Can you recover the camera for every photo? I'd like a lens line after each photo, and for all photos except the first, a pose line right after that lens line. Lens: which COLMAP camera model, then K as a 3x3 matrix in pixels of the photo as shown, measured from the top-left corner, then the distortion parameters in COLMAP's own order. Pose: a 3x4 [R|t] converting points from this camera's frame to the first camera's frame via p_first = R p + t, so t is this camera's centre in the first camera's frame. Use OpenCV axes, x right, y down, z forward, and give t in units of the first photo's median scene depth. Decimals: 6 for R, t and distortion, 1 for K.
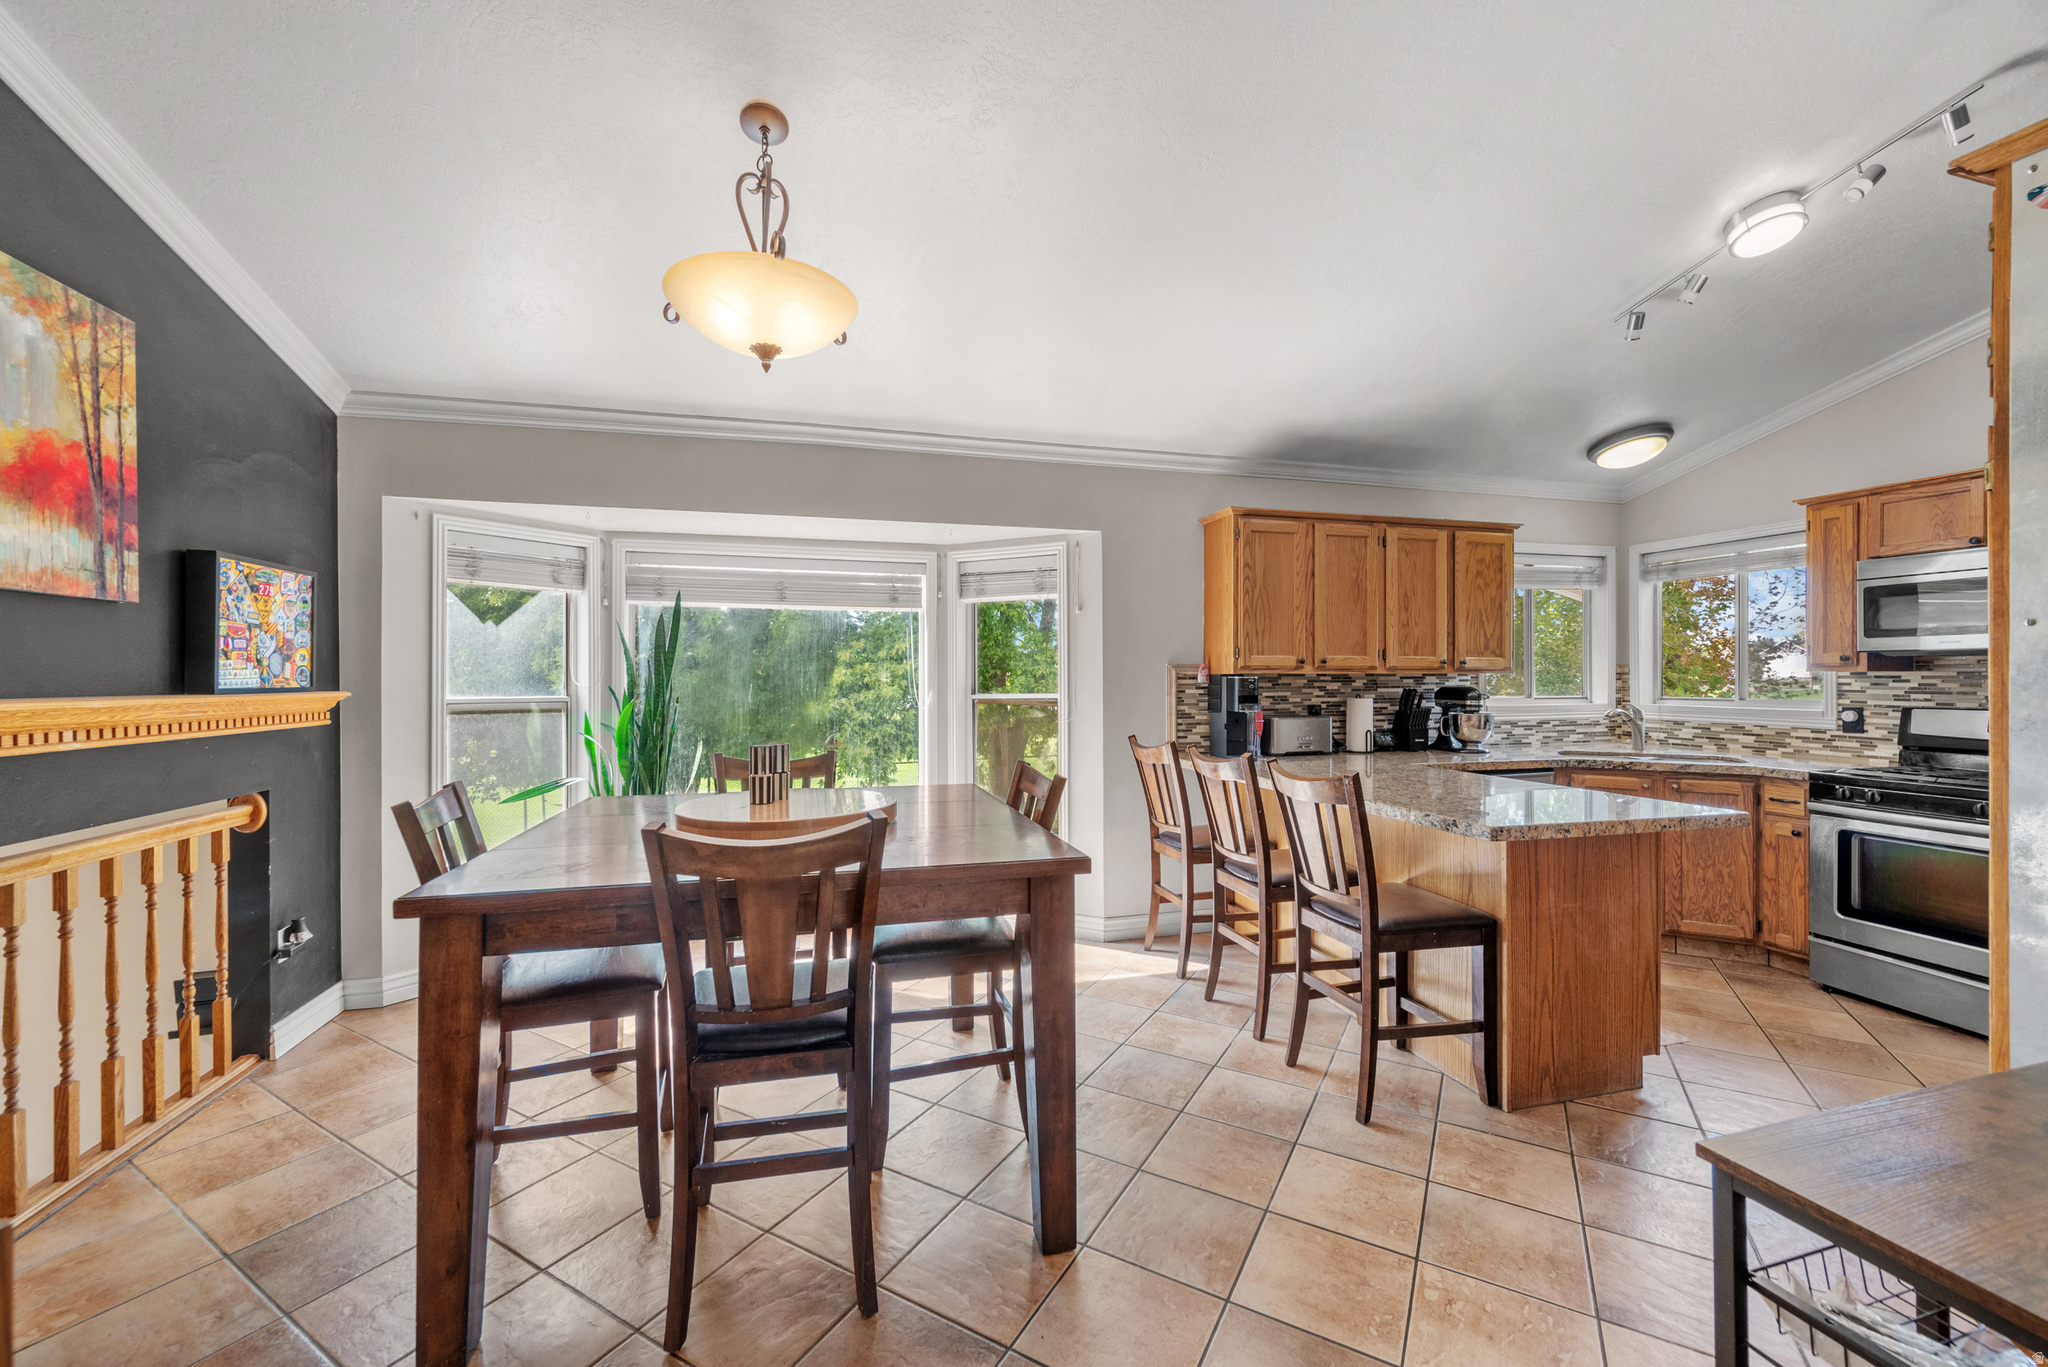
lens RADIAL K [[808.3, 0, 1023.1], [0, 808.3, 681.4], [0, 0, 1]] dist [-0.000549, -0.000007]
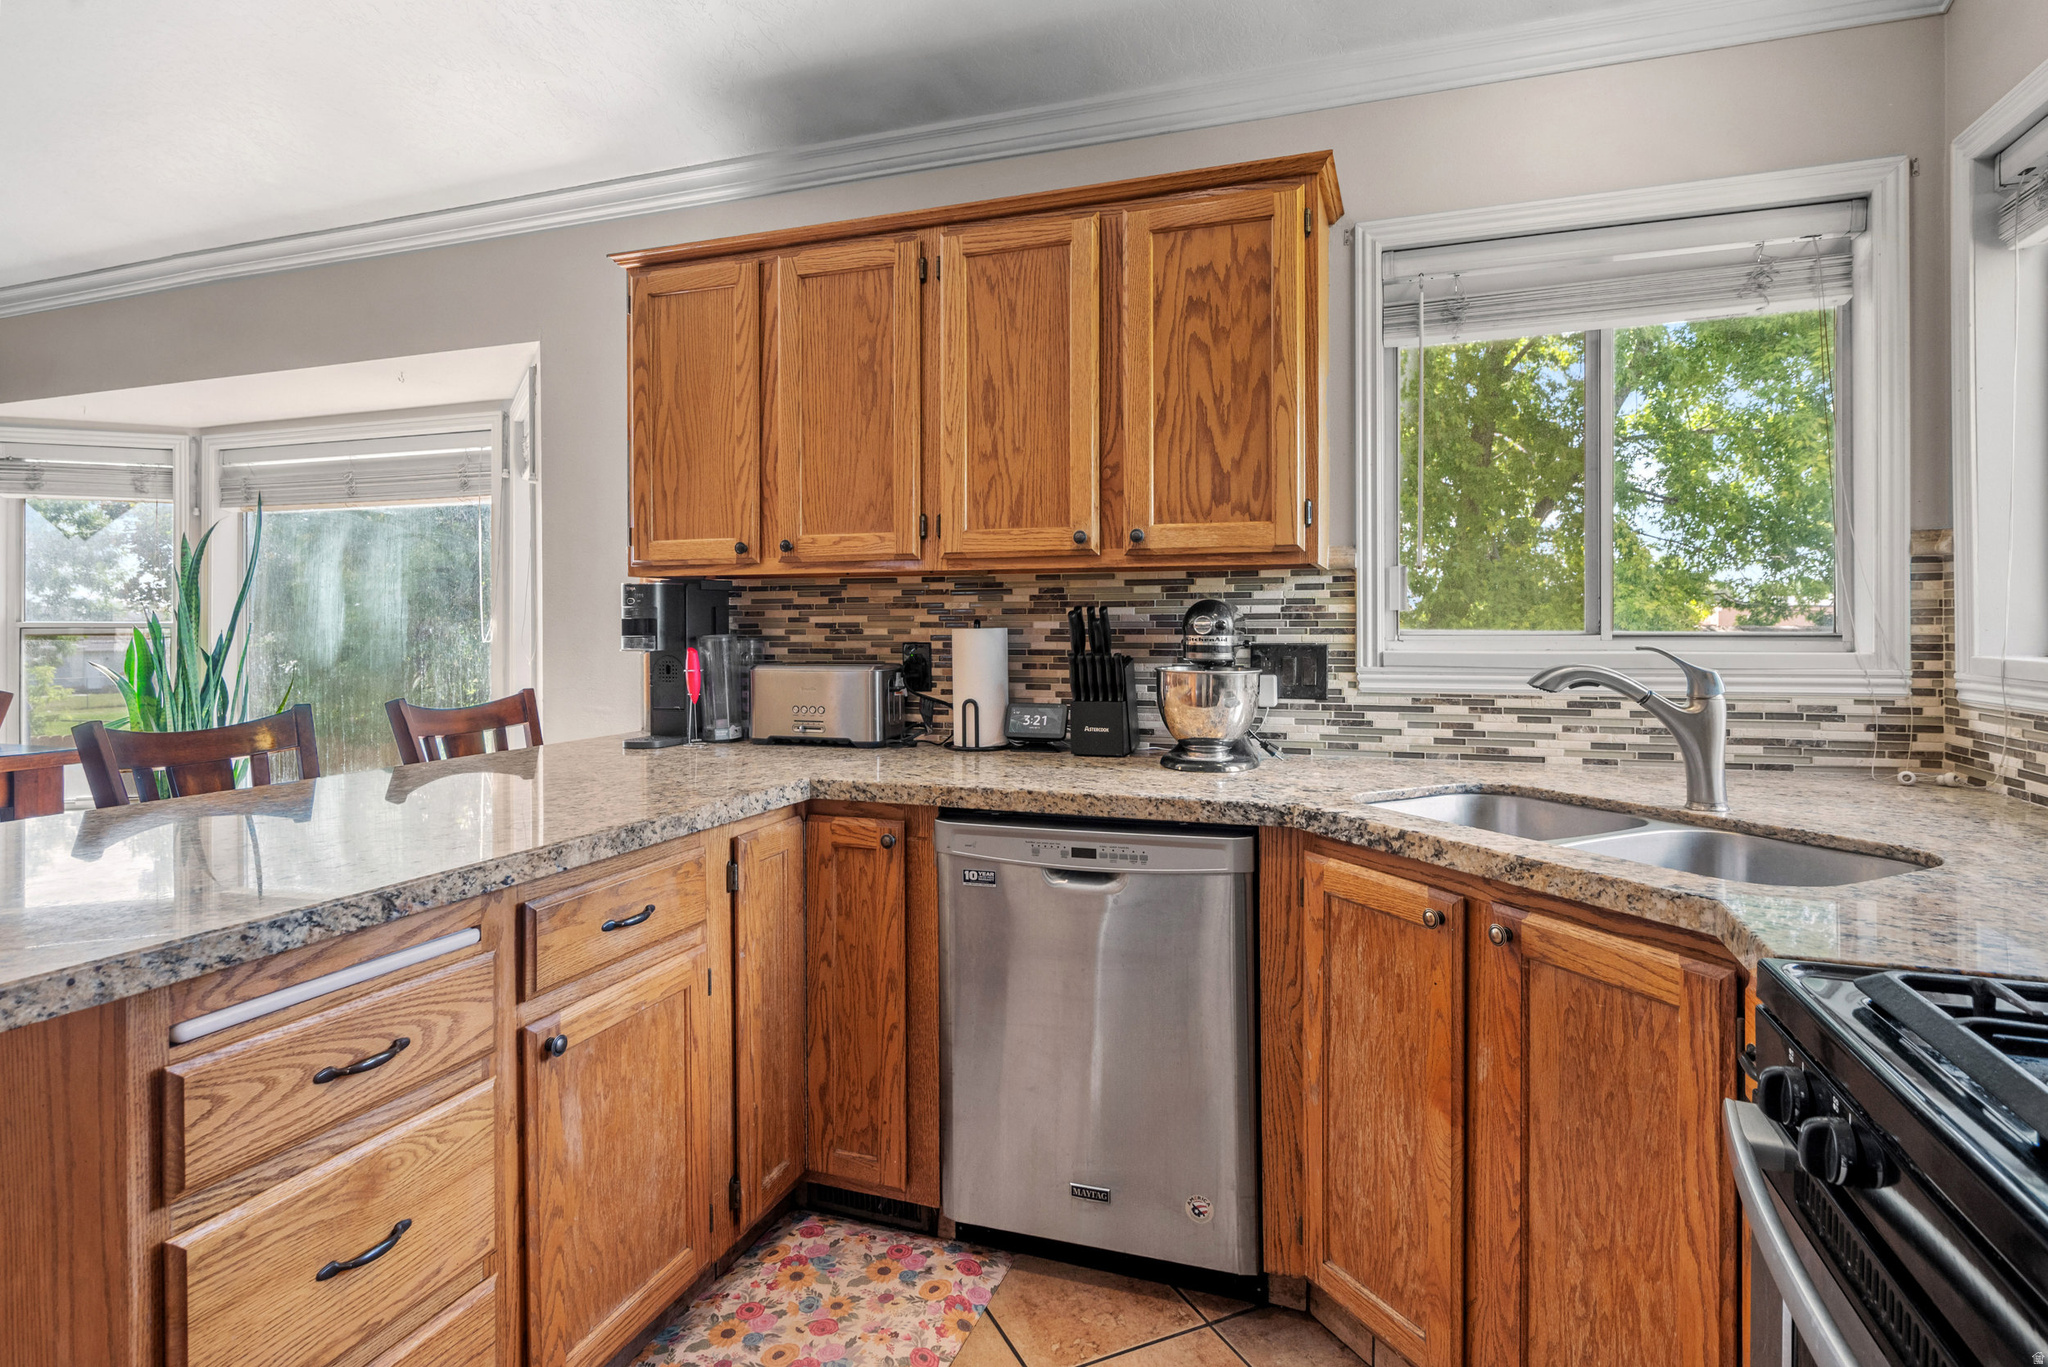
lens RADIAL K [[1077.1, 0, 1008.7], [0, 1077.1, 622.0], [0, 0, 1]] dist [-0.005046, -0.000451]
pose [[0.820976, -0.000294, -0.570962, 0.794409], [-0.001422, 0.999996, -0.002559, 0.019323], [0.570961, 0.002913, 0.820972, 0.532688]]
